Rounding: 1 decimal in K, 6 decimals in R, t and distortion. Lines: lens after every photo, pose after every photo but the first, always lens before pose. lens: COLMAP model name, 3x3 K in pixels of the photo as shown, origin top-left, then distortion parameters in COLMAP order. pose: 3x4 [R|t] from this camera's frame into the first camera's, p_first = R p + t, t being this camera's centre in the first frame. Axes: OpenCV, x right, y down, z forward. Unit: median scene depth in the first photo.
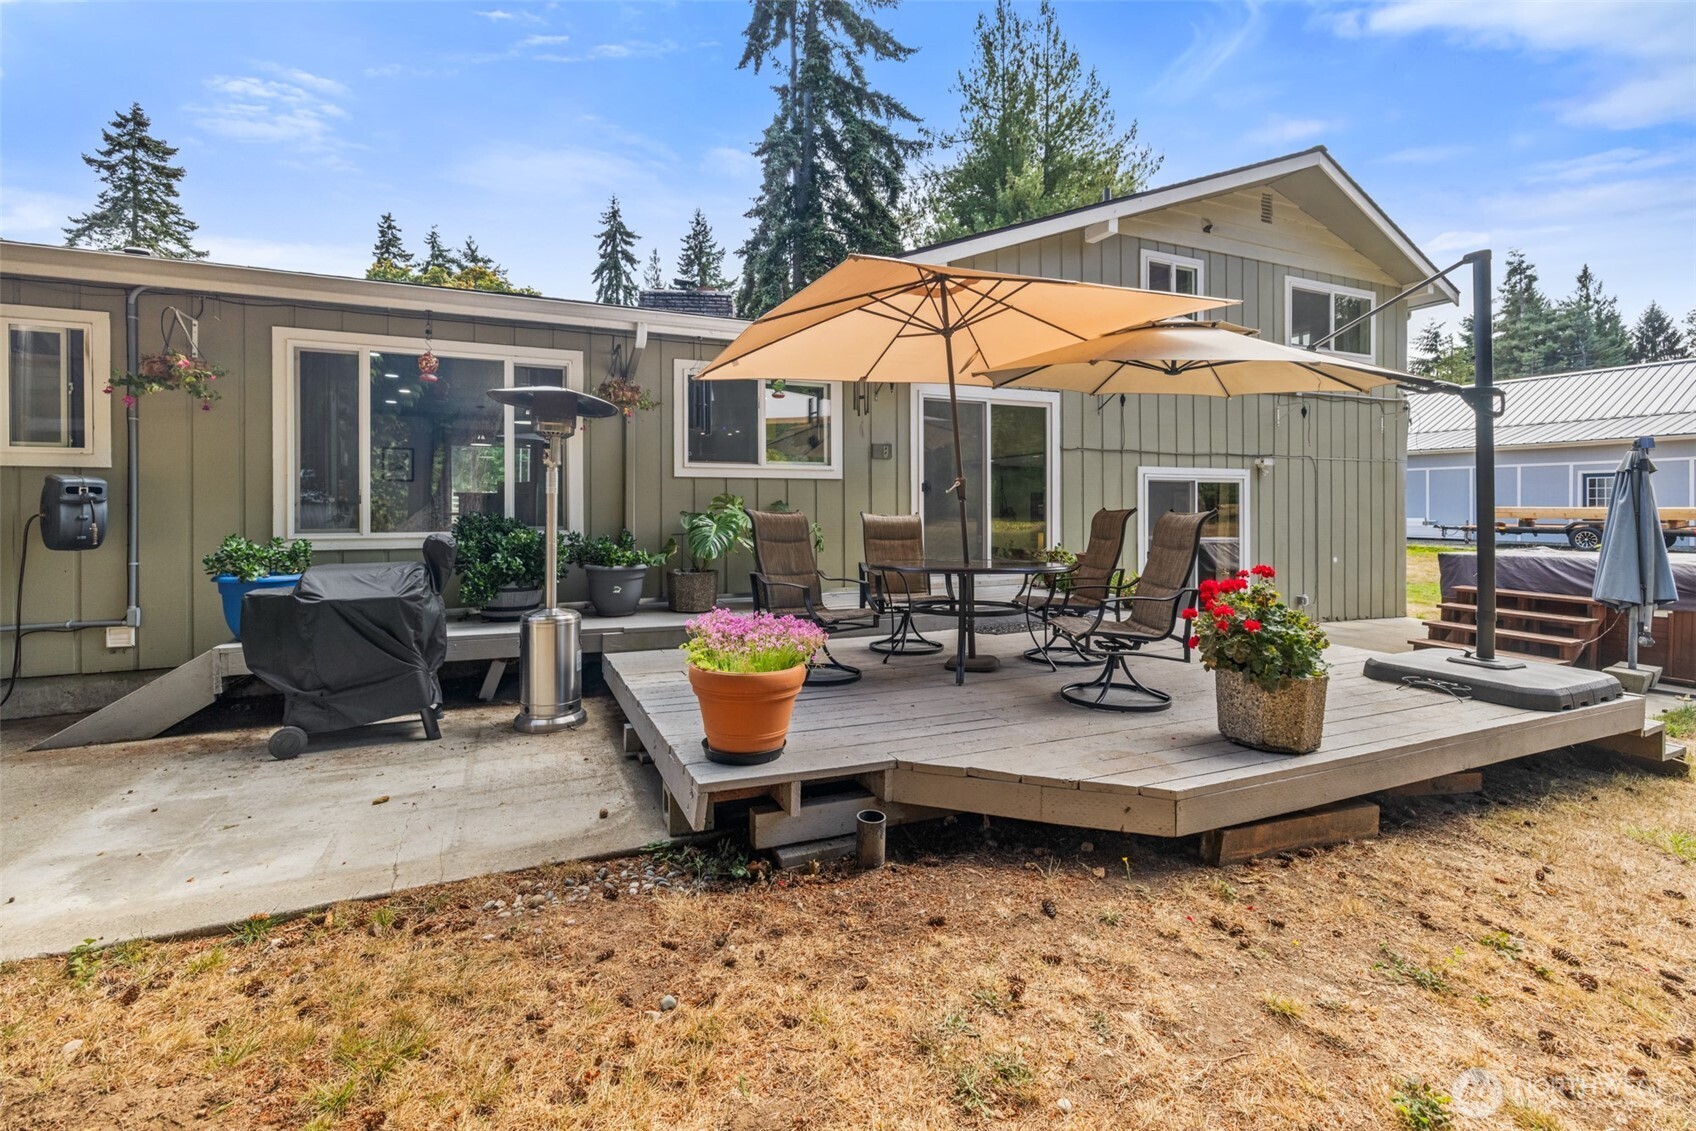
lens RADIAL K [[724.9, 0, 827.2], [0, 724.9, 516.6], [0, 0, 1]] dist [-0.001614, -0.000667]
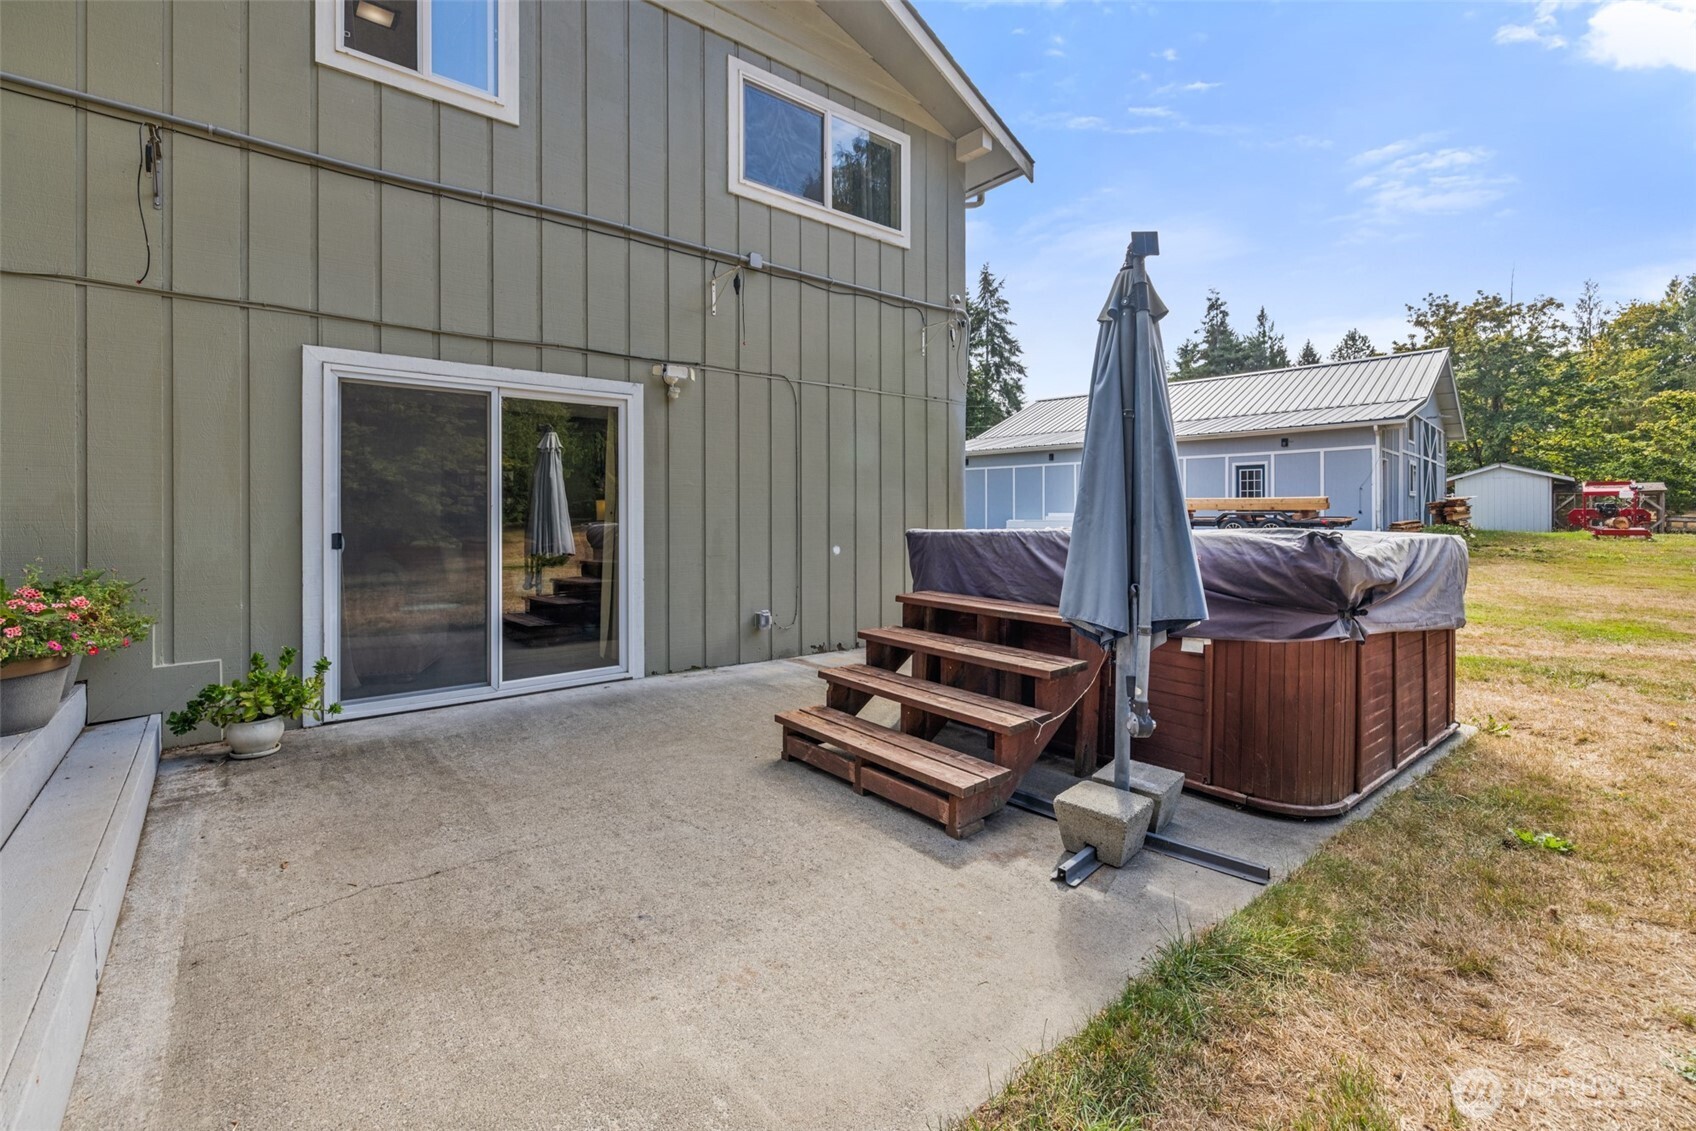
lens RADIAL K [[724.9, 0, 839.3], [0, 724.9, 519.5], [0, 0, 1]] dist [-0.001614, -0.000667]
pose [[0.963110, -0.001063, 0.269106, 0.547031], [0.002581, 0.999983, -0.005285, 0.037450], [-0.269095, 0.005785, 0.963096, 0.414443]]
